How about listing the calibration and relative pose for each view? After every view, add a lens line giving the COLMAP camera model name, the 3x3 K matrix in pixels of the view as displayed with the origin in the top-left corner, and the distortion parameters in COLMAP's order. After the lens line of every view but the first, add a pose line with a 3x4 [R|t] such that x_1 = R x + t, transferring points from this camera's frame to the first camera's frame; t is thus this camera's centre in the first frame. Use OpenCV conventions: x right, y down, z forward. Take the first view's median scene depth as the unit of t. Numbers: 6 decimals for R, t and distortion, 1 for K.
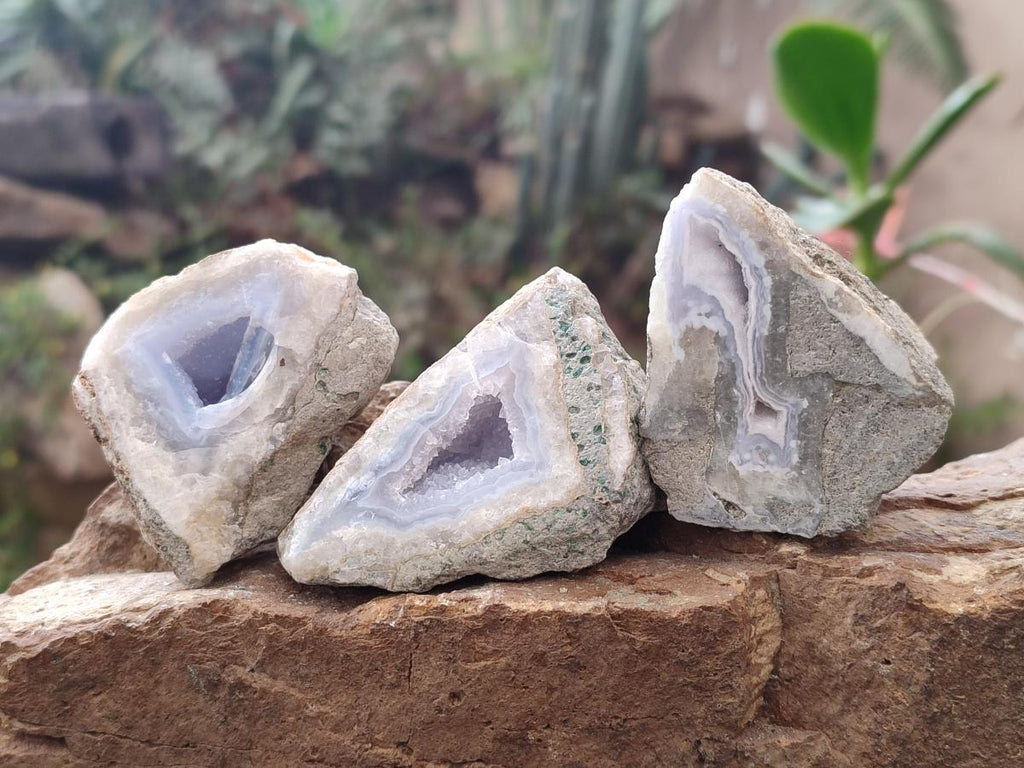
lens RADIAL K [[1471.4, 0, 514.3], [0, 1471.4, 382.8], [0, 0, 1]] dist [0.187056, 0.000000]
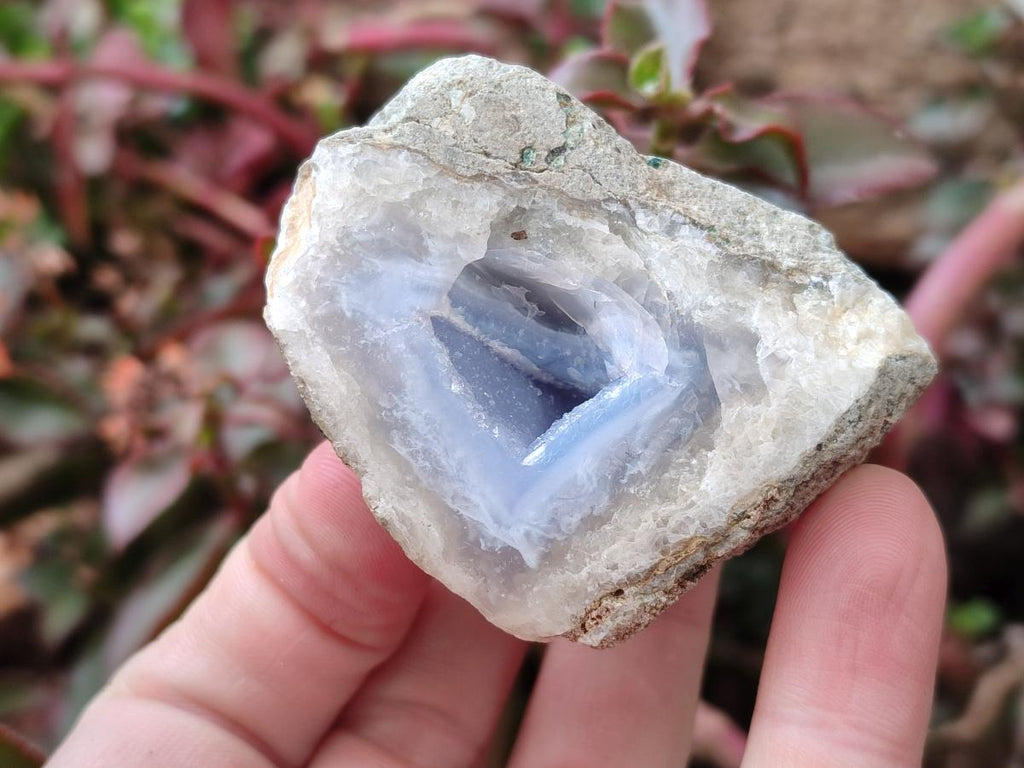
lens RADIAL K [[1471.4, 0, 508.6], [0, 1471.4, 382.2], [0, 0, 1]] dist [0.187056, 0.000000]
pose [[-0.120506, -0.973486, 0.194430, -0.309683], [0.958439, -0.063073, 0.278237, -0.166134], [-0.258597, 0.219878, 0.940628, 0.526510]]
